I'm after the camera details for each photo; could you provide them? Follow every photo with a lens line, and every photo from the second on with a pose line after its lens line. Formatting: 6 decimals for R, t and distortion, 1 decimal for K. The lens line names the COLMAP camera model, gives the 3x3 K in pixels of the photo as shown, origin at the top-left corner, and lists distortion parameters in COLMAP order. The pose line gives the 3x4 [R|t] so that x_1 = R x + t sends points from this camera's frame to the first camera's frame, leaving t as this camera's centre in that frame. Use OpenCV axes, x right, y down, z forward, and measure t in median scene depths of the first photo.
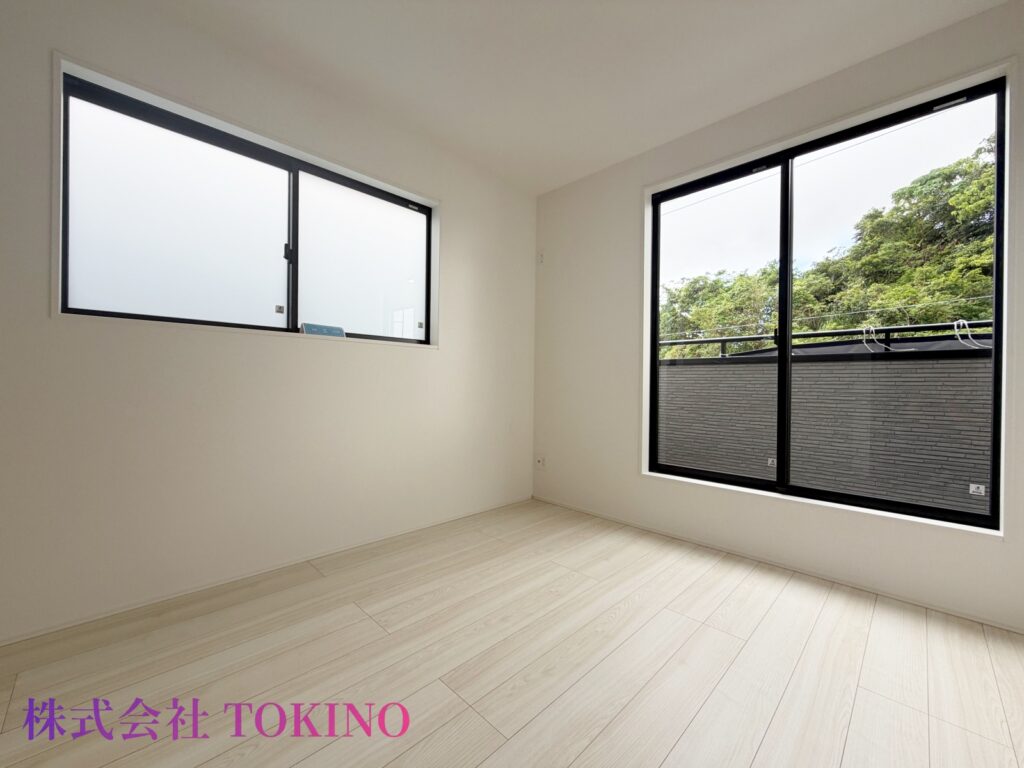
lens RADIAL K [[409.0, 0, 512.6], [0, 409.0, 383.7], [0, 0, 1]] dist [0.000722, -0.000271]
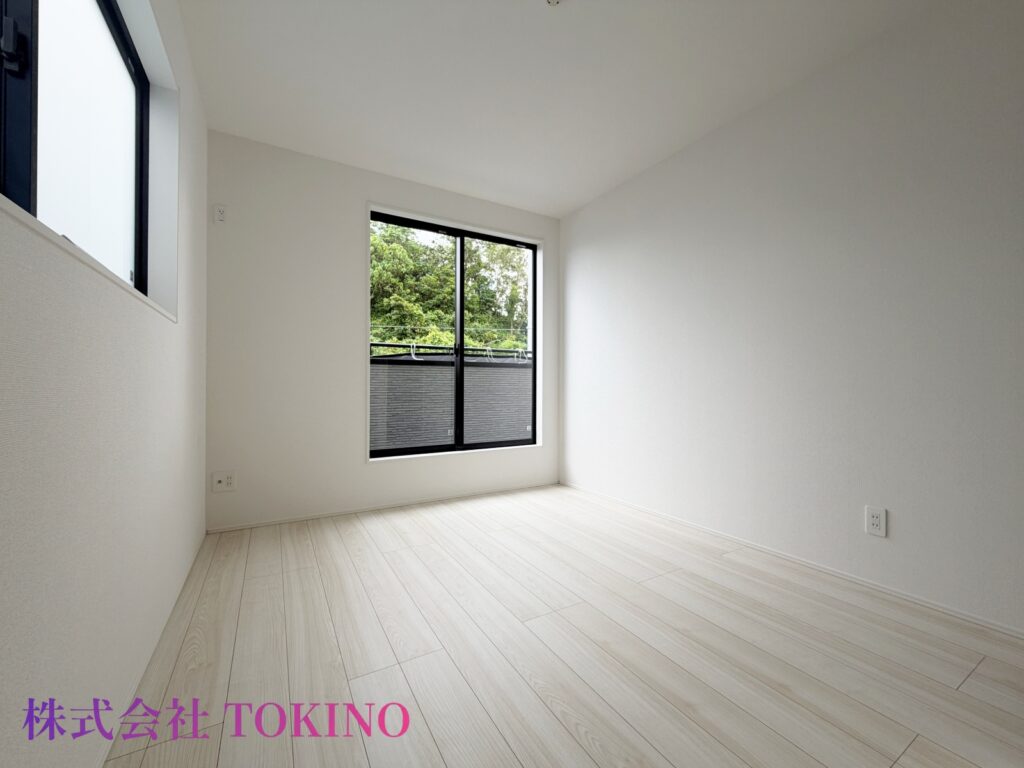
lens RADIAL K [[409.0, 0, 504.3], [0, 409.0, 387.2], [0, 0, 1]] dist [0.000722, -0.000271]
pose [[0.274062, -0.011664, 0.961641, -2.104644], [0.004928, 0.999930, 0.010724, 0.036598], [-0.961700, 0.001800, 0.274100, 1.138018]]
